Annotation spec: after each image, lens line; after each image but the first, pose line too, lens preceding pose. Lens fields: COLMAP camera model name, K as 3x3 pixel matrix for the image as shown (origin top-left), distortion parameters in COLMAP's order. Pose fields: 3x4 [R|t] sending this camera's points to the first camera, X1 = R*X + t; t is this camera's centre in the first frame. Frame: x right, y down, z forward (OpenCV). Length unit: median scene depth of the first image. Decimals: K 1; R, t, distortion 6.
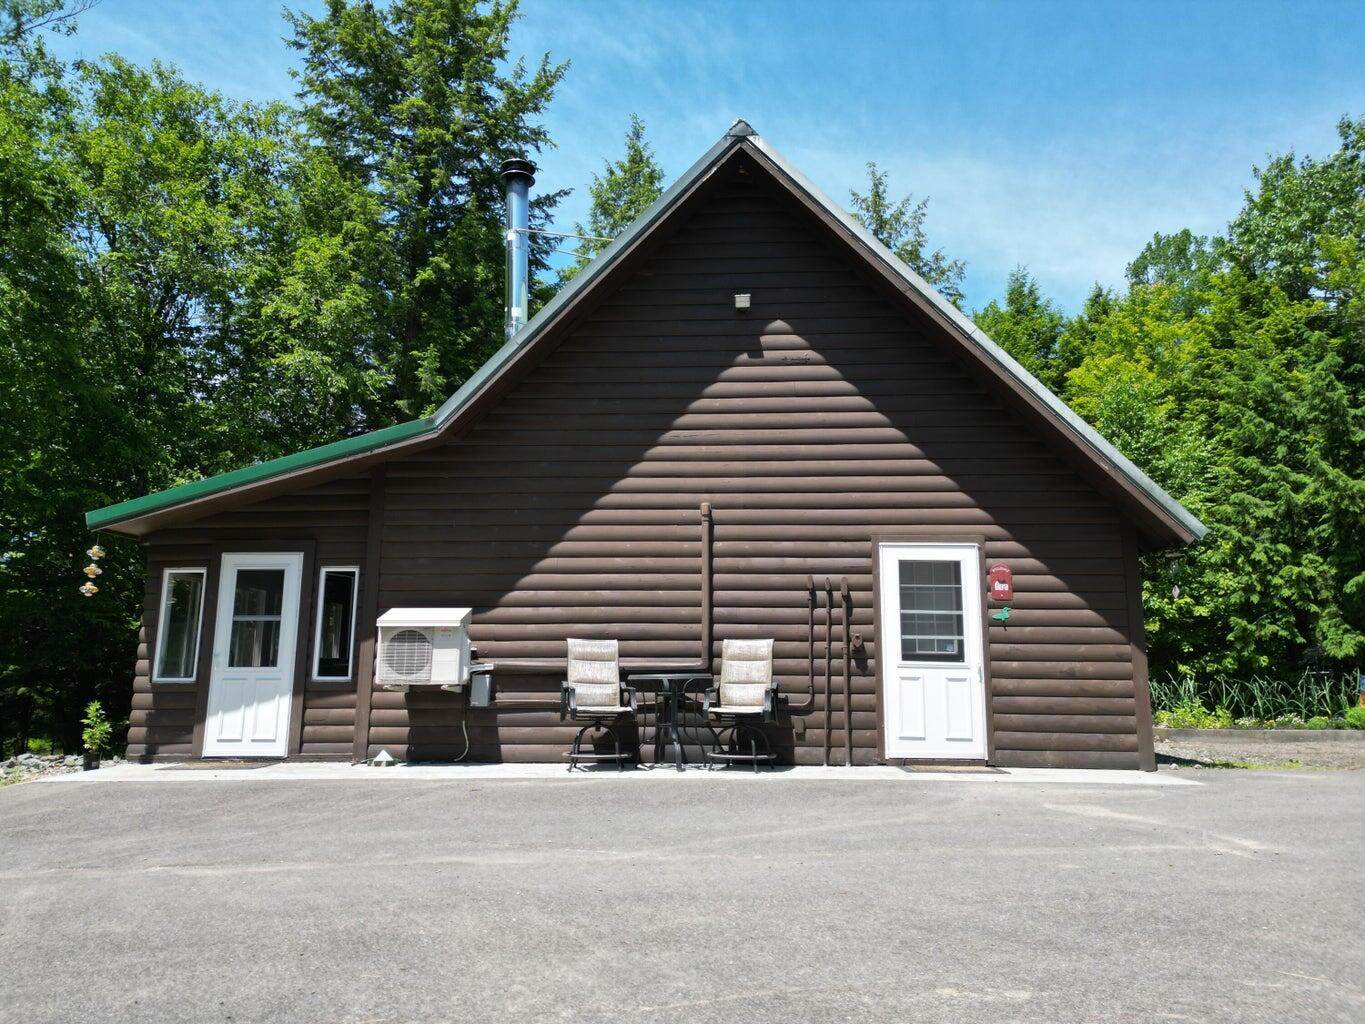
lens RADIAL K [[959.3, 0, 729.5], [0, 959.3, 512.4], [0, 0, 1]] dist [0.073283, -0.041836]
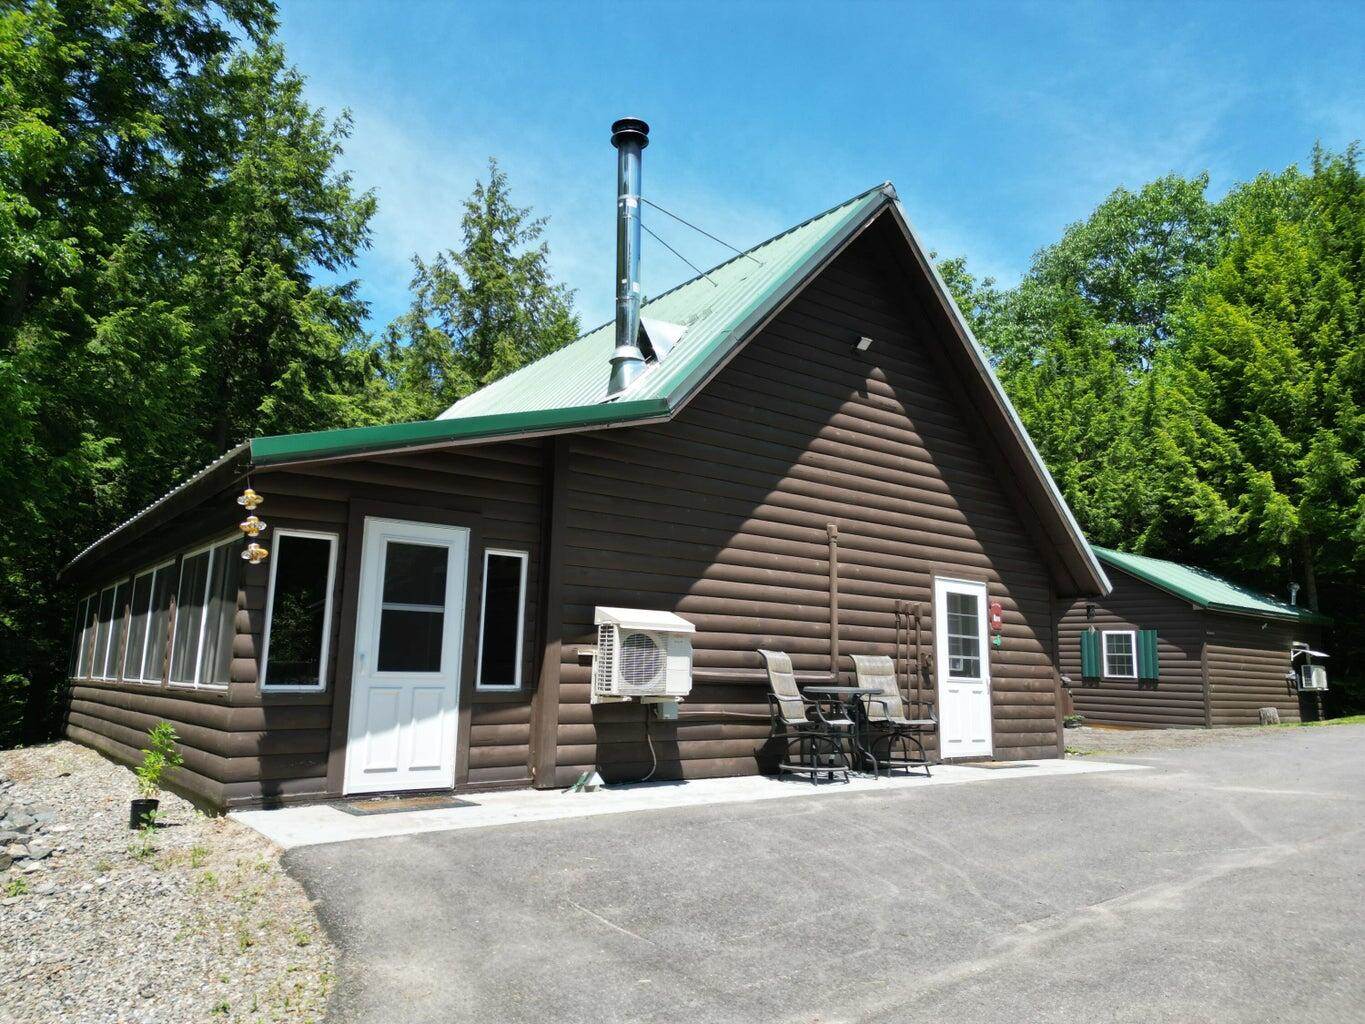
lens RADIAL K [[959.3, 0, 684.8], [0, 959.3, 515.2], [0, 0, 1]] dist [0.073283, -0.041836]
pose [[0.755647, 0.118166, 0.644231, -0.851247], [-0.120245, 0.991902, -0.040895, 0.043486], [-0.643846, -0.046563, 0.763737, 0.299744]]
